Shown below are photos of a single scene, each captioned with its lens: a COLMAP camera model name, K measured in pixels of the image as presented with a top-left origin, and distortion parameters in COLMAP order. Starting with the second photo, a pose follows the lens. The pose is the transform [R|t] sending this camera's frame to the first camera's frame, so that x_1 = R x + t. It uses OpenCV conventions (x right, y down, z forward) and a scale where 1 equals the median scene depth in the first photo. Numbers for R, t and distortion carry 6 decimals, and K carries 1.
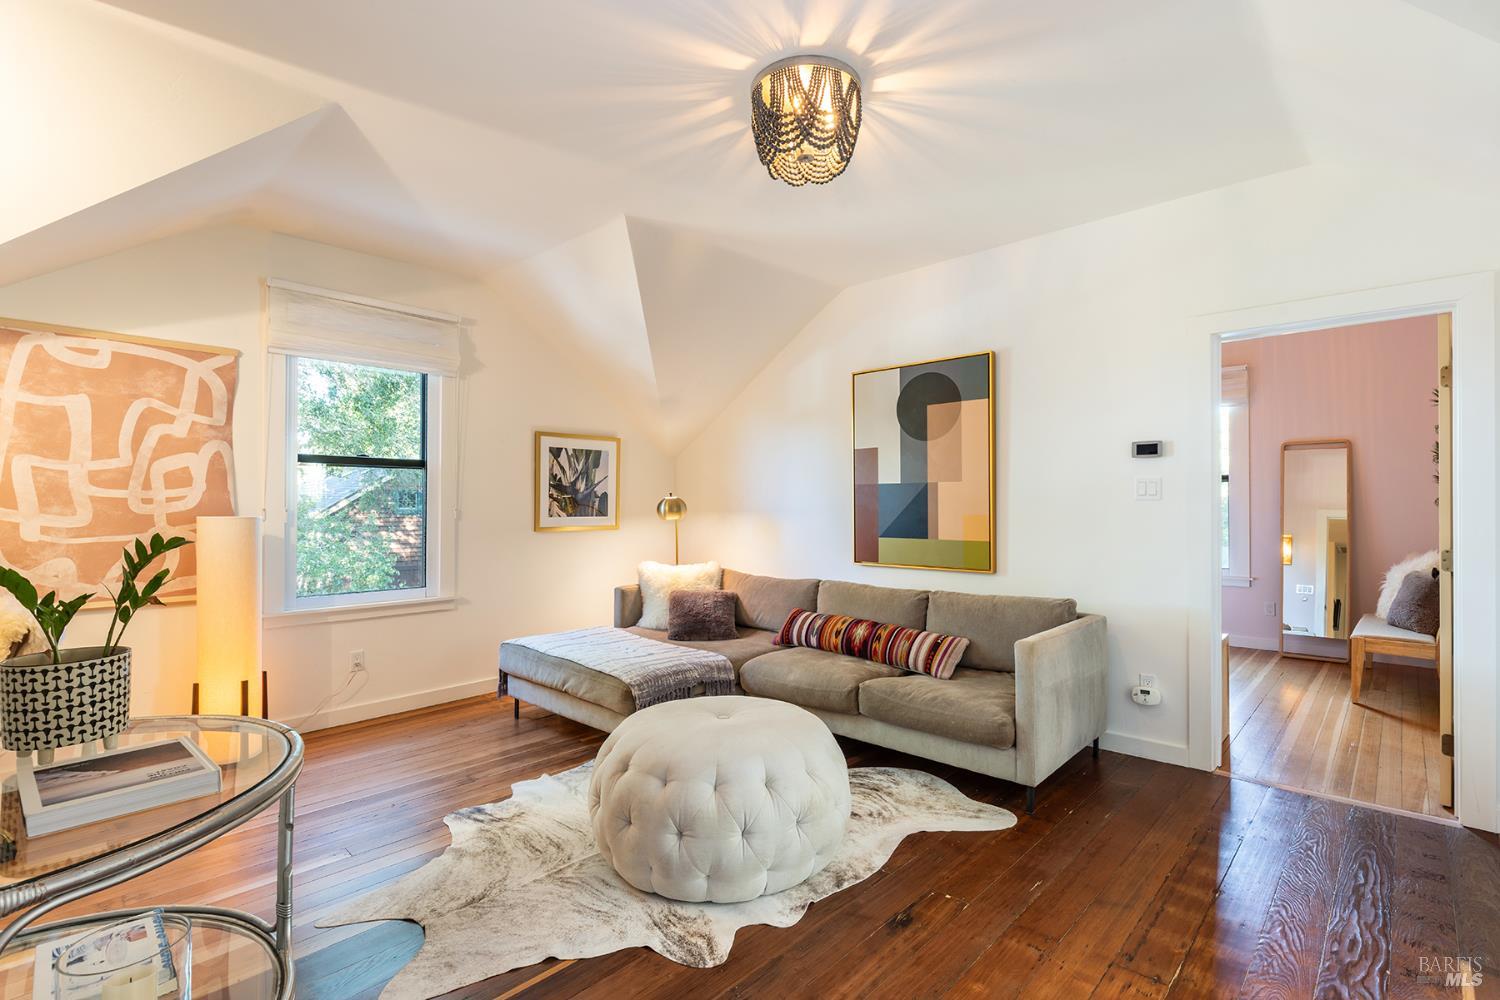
lens RADIAL K [[709.2, 0, 753.9], [0, 709.2, 501.2], [0, 0, 1]] dist [-0.000758, 0.000337]
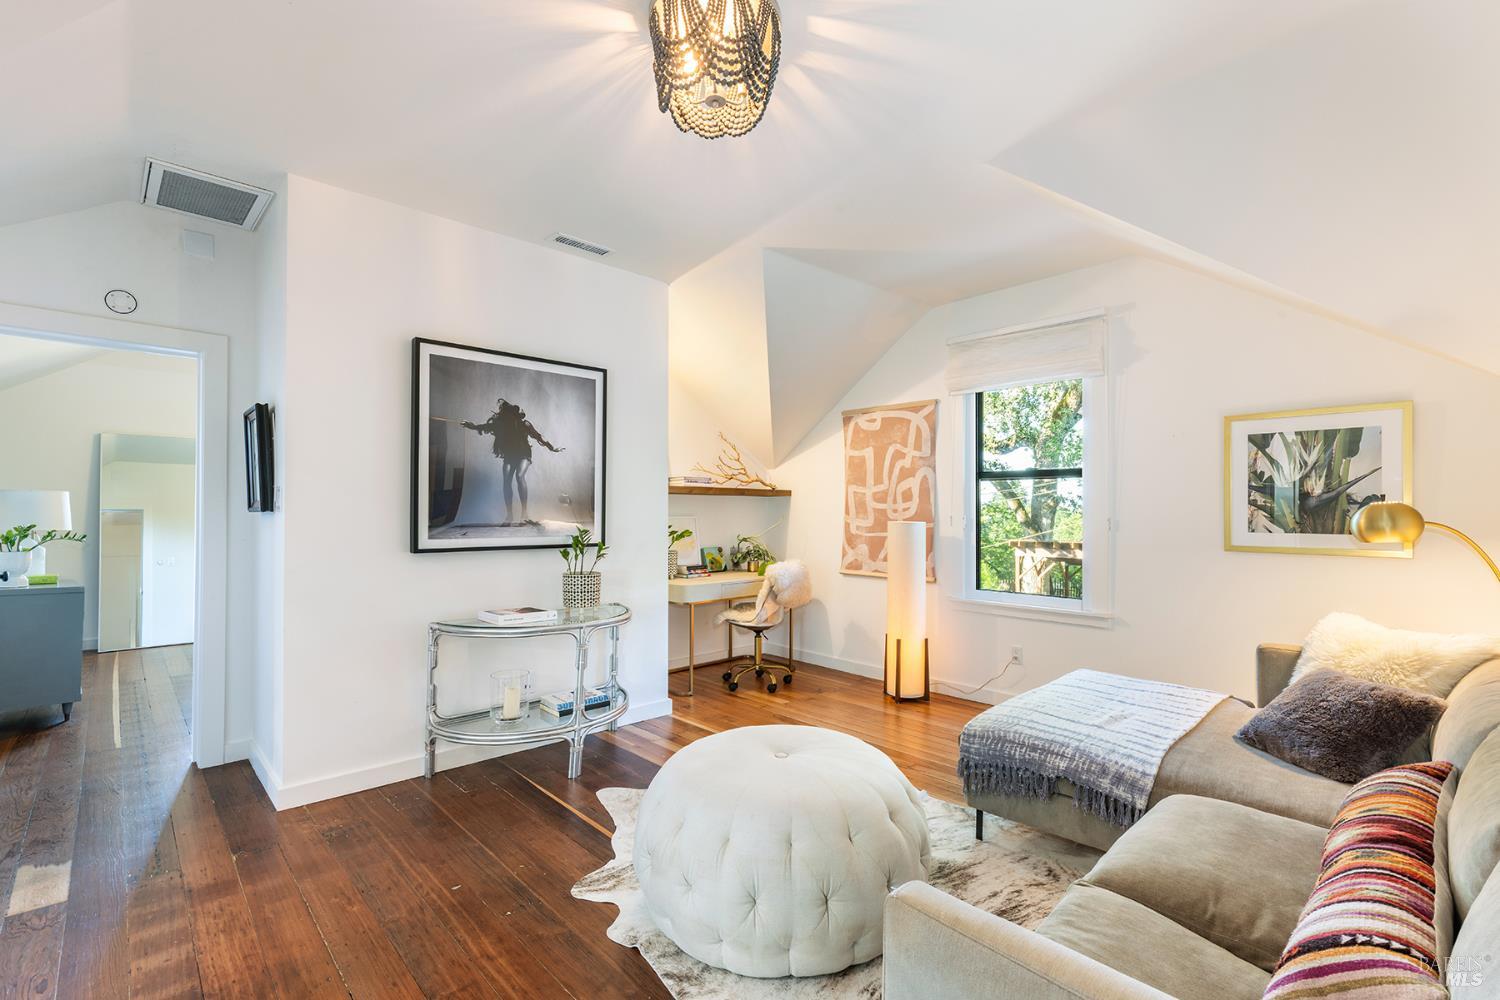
lens RADIAL K [[672.6, 0, 754.1], [0, 672.6, 503.7], [0, 0, 1]] dist [0.013591, 0.000406]
pose [[-0.057431, -0.009729, -0.998302, 0.586001], [0.003897, 0.999943, -0.009969, -0.001925], [0.998342, -0.004463, -0.057390, 0.737580]]
